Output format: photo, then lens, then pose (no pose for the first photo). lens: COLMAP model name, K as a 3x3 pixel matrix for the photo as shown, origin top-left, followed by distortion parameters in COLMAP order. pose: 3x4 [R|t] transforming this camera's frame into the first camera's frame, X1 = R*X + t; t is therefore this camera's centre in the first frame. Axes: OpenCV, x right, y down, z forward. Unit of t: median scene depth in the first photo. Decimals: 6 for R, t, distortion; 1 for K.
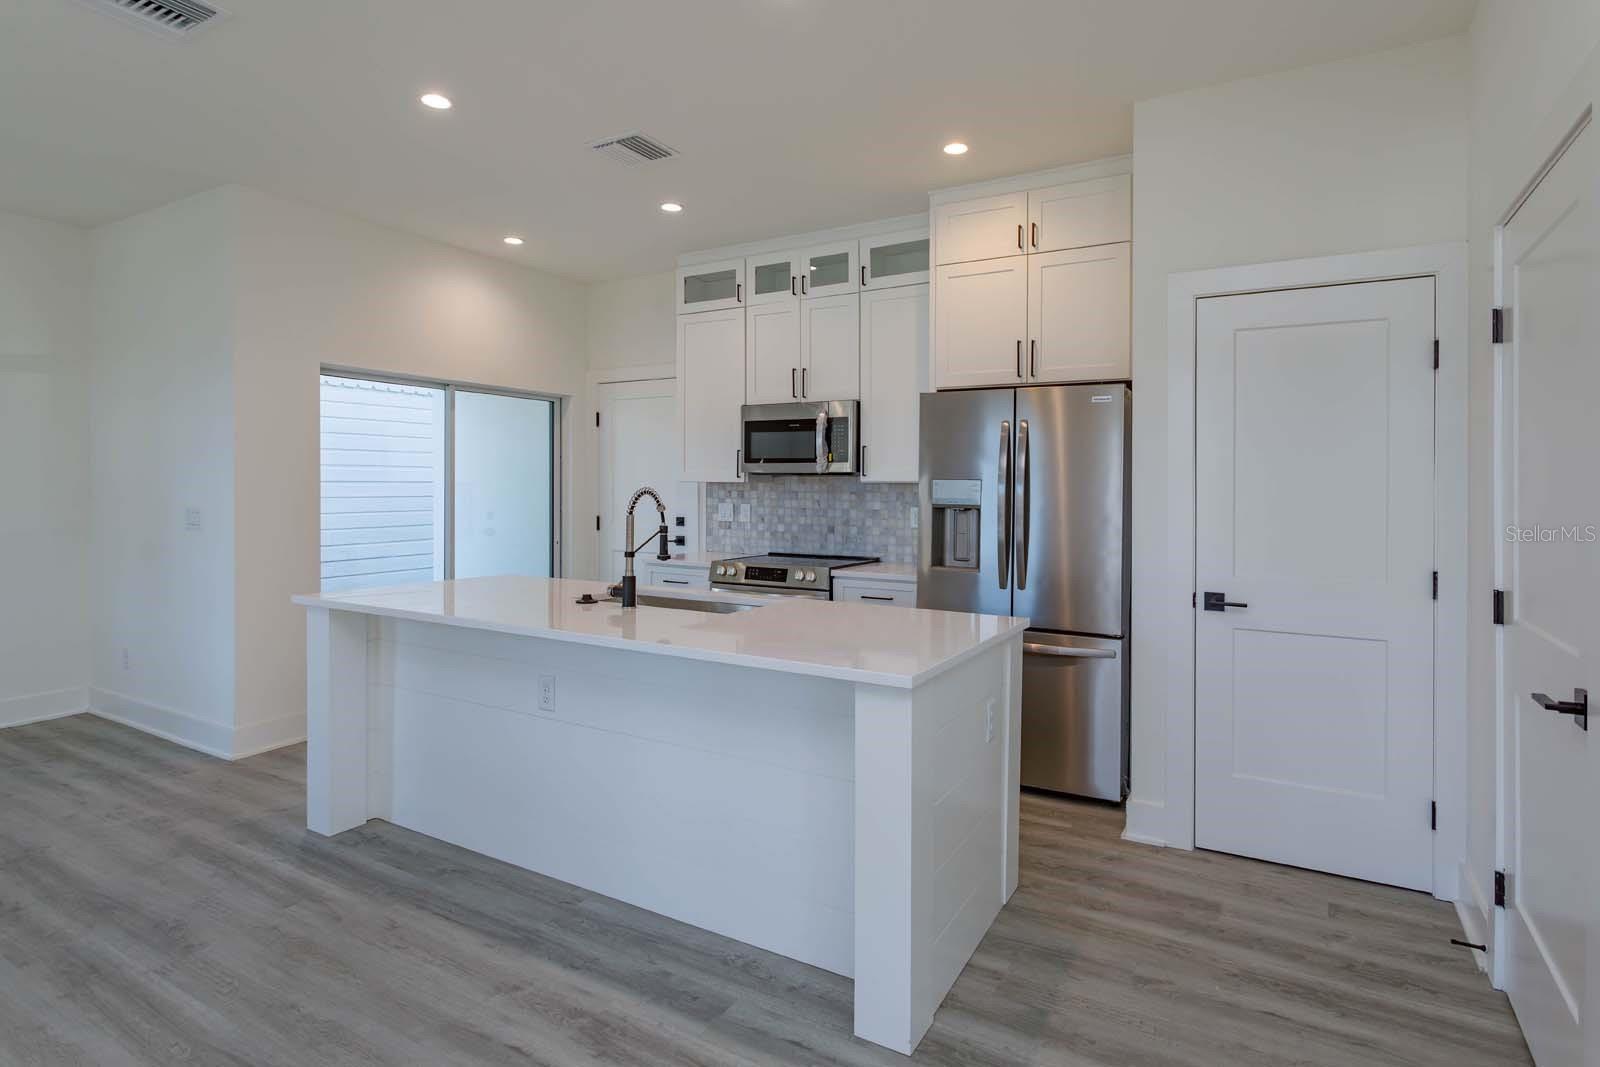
lens RADIAL K [[793.3, 0, 825.1], [0, 793.3, 489.4], [0, 0, 1]] dist [-0.003312, 0.001208]
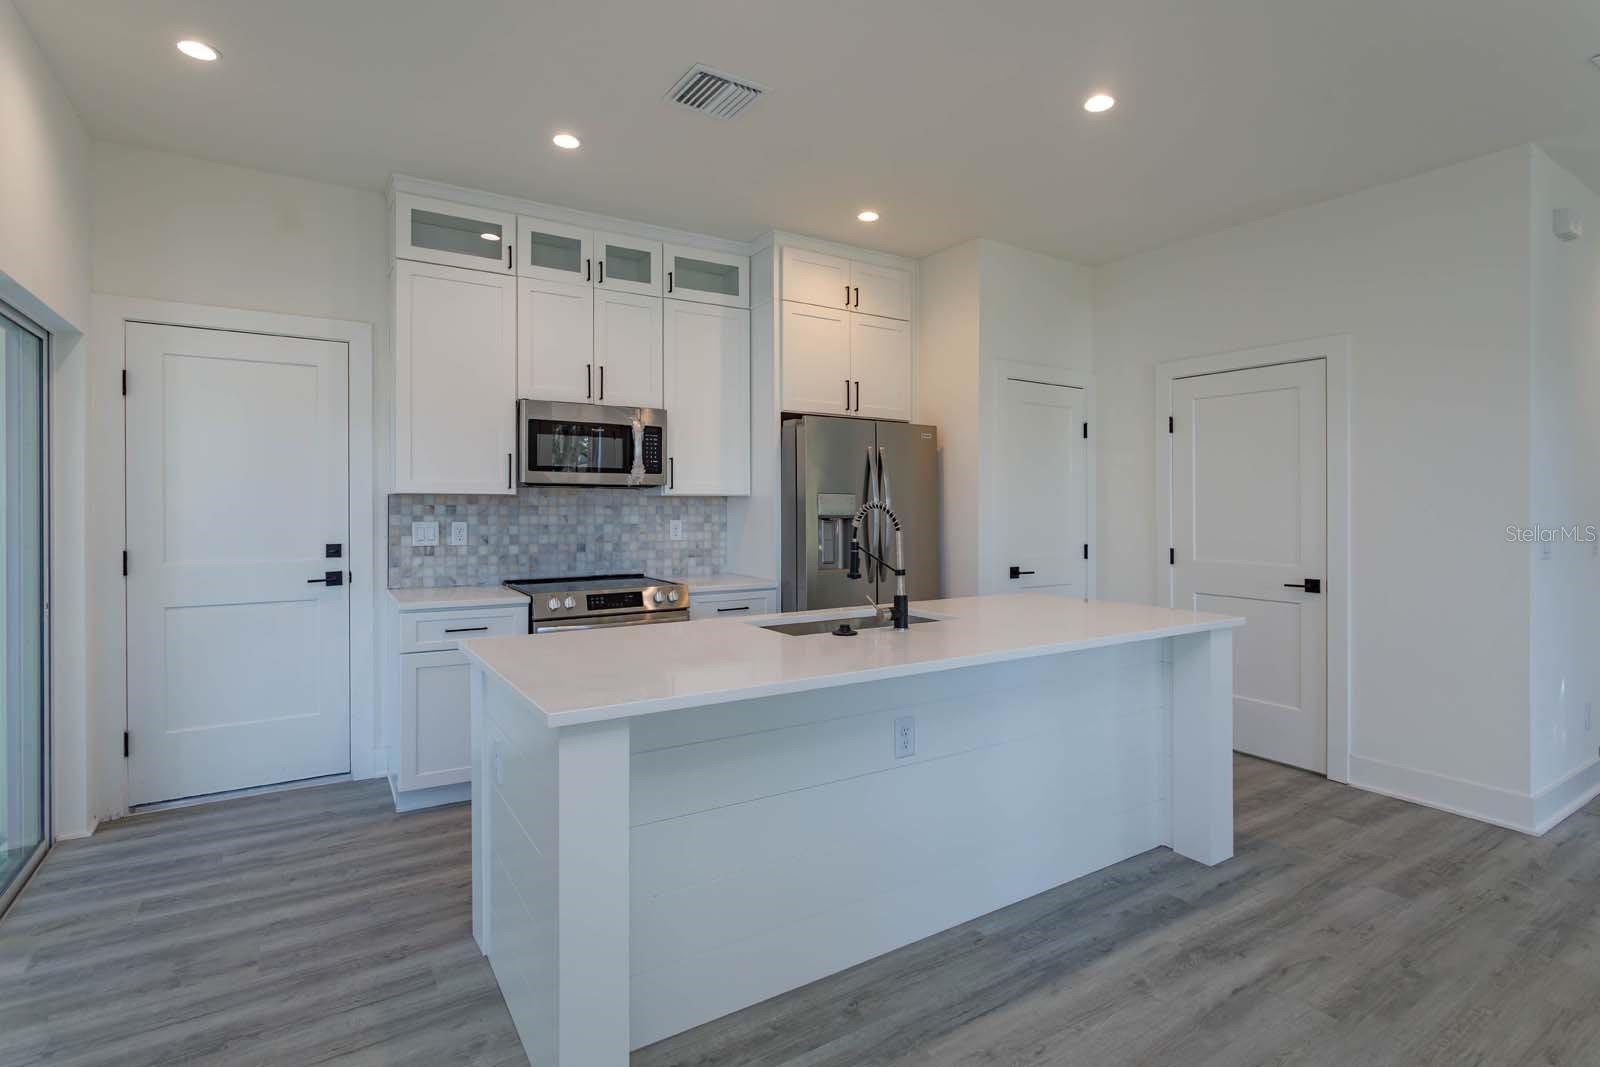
lens RADIAL K [[772.1, 0, 751.1], [0, 772.1, 500.3], [0, 0, 1]] dist [-0.004752, 0.000061]
pose [[0.505509, -0.000580, 0.862821, -0.686699], [0.003619, 0.999992, -0.001448, -0.000964], [-0.862814, 0.003854, 0.505507, 0.420394]]
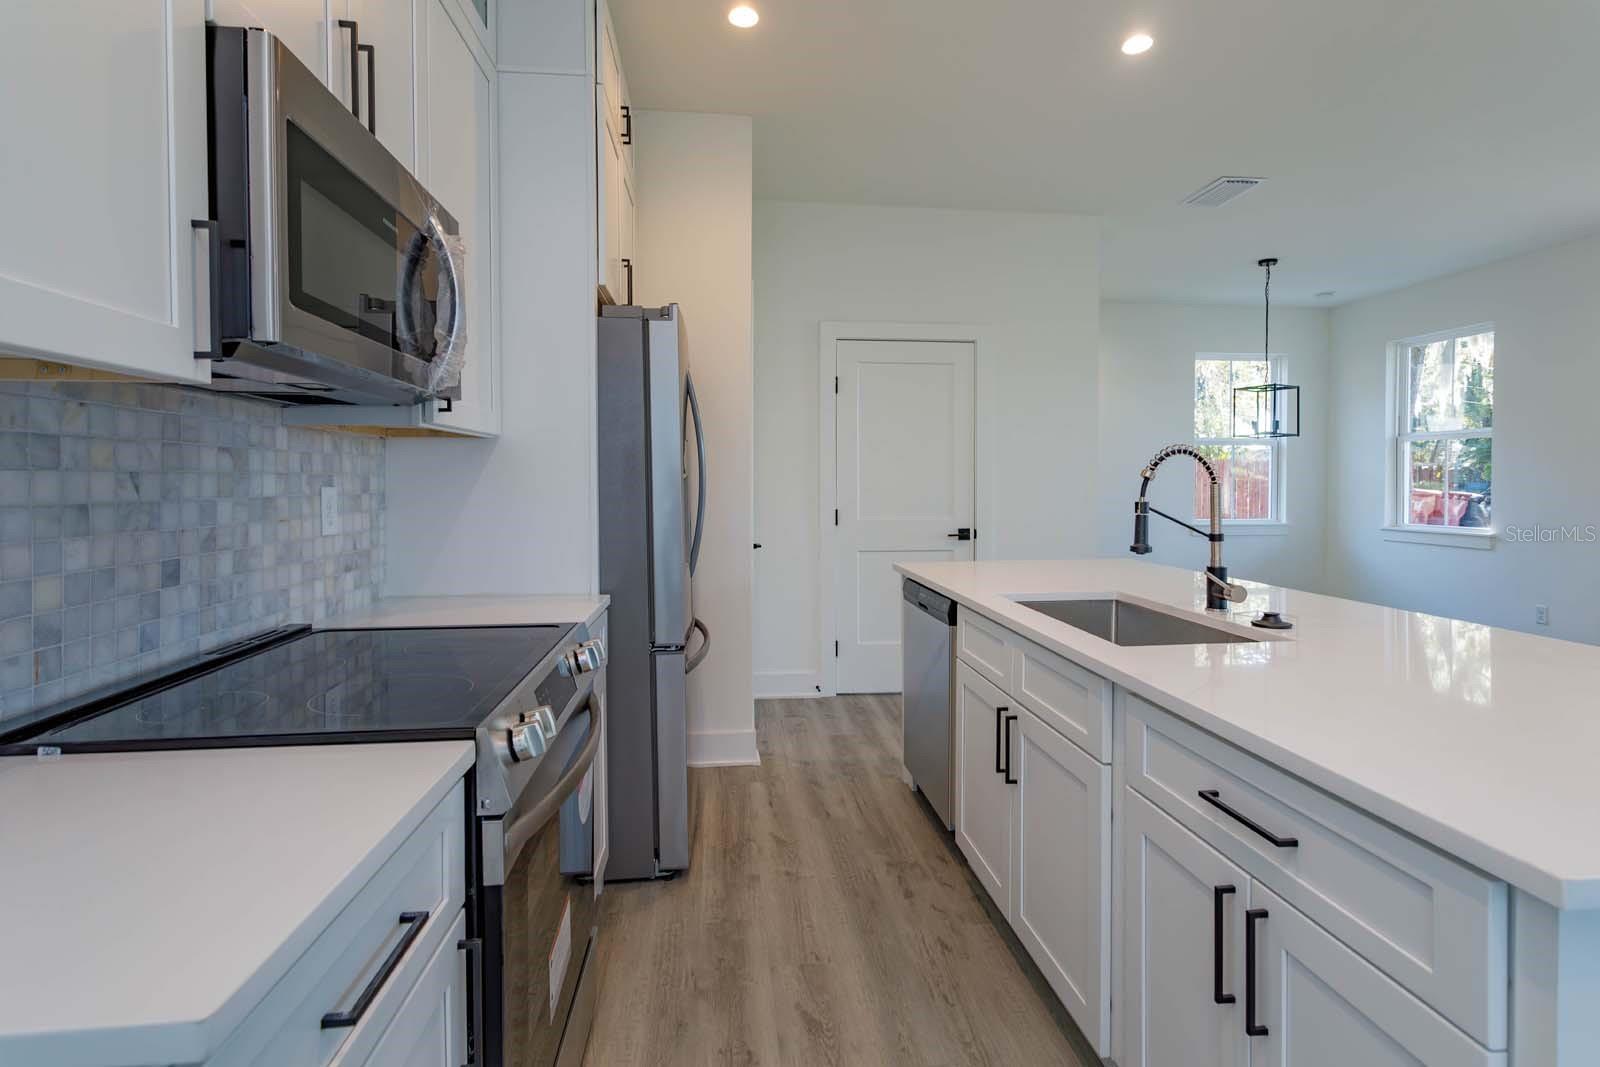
lens RADIAL K [[795.9, 0, 807.1], [0, 795.9, 487.3], [0, 0, 1]] dist [-0.000762, -0.000130]
pose [[-0.577672, -0.013666, 0.816155, -0.384416], [-0.000311, 0.999863, 0.016521, 0.015463], [-0.816269, 0.009290, -0.577597, 1.039885]]
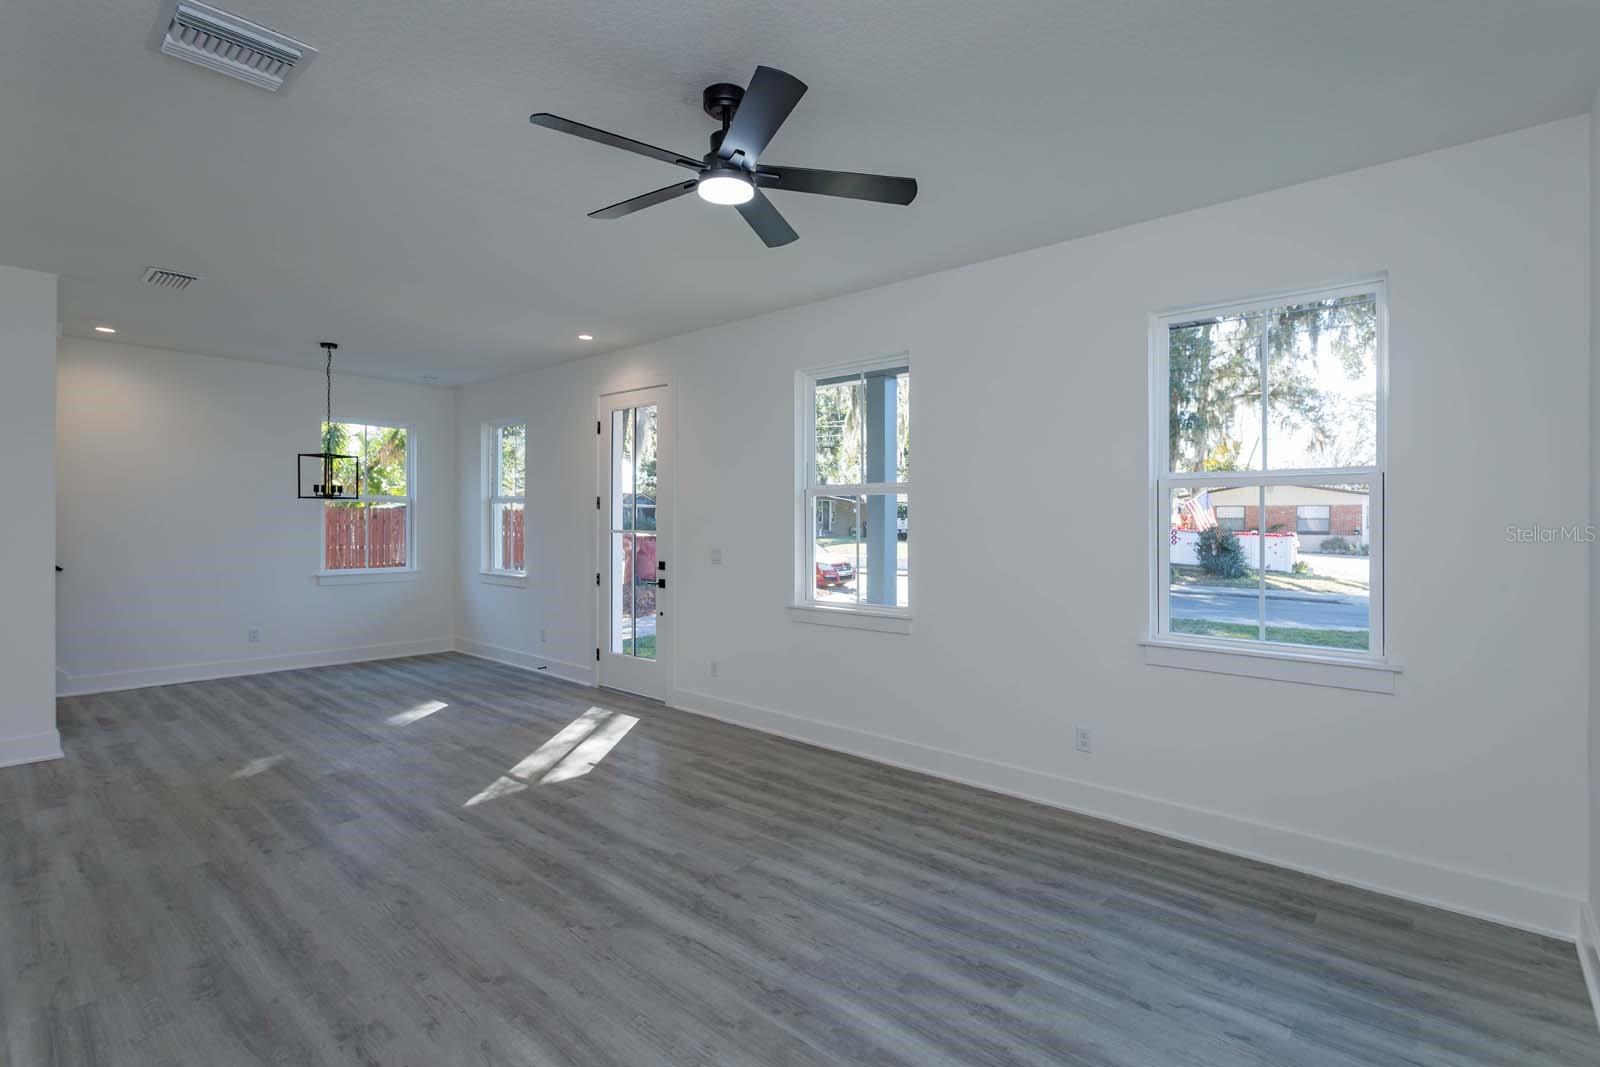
lens RADIAL K [[760.1, 0, 858.2], [0, 760.1, 500.1], [0, 0, 1]] dist [0.001544, 0.000565]
pose [[-0.982933, -0.010493, 0.183666, -0.927583], [-0.014378, 0.999700, -0.019834, -0.028093], [-0.183403, -0.022137, -0.982789, 0.929936]]
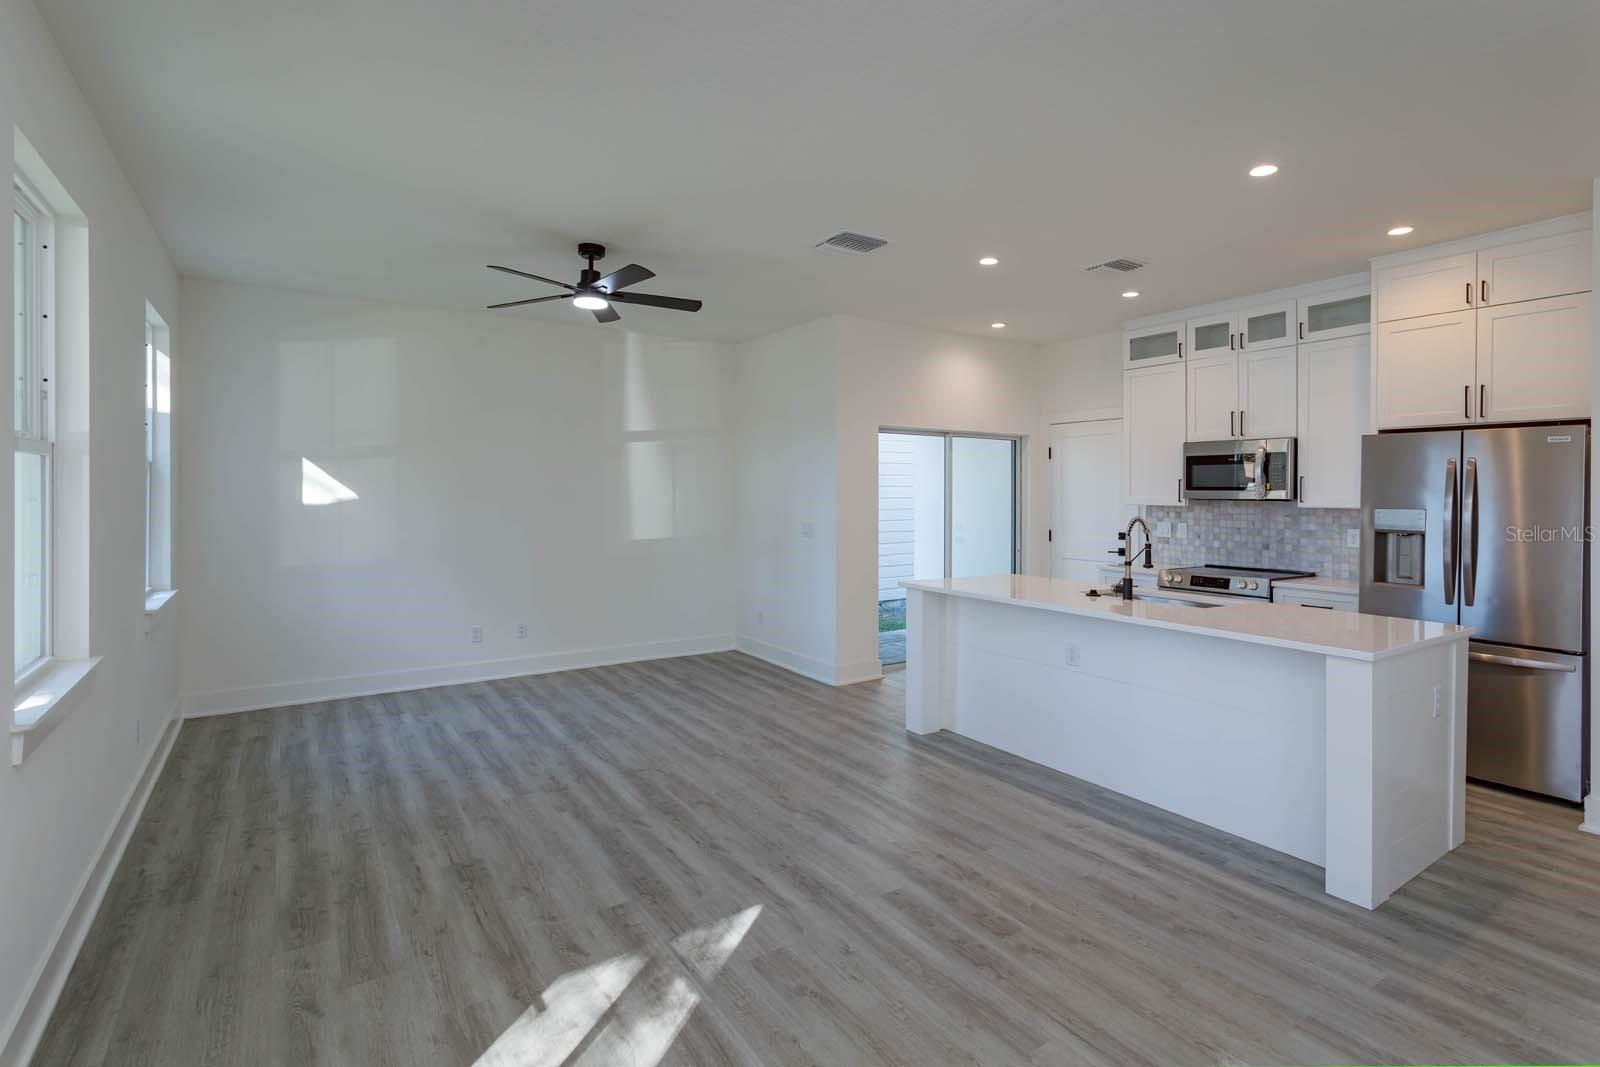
lens RADIAL K [[760.1, 0, 858.2], [0, 760.1, 500.1], [0, 0, 1]] dist [0.001544, 0.000565]
pose [[0.905038, 0.000255, -0.425331, -0.062587], [0.001067, 0.999995, 0.002870, -0.022813], [0.425330, -0.003051, 0.905033, -0.278215]]
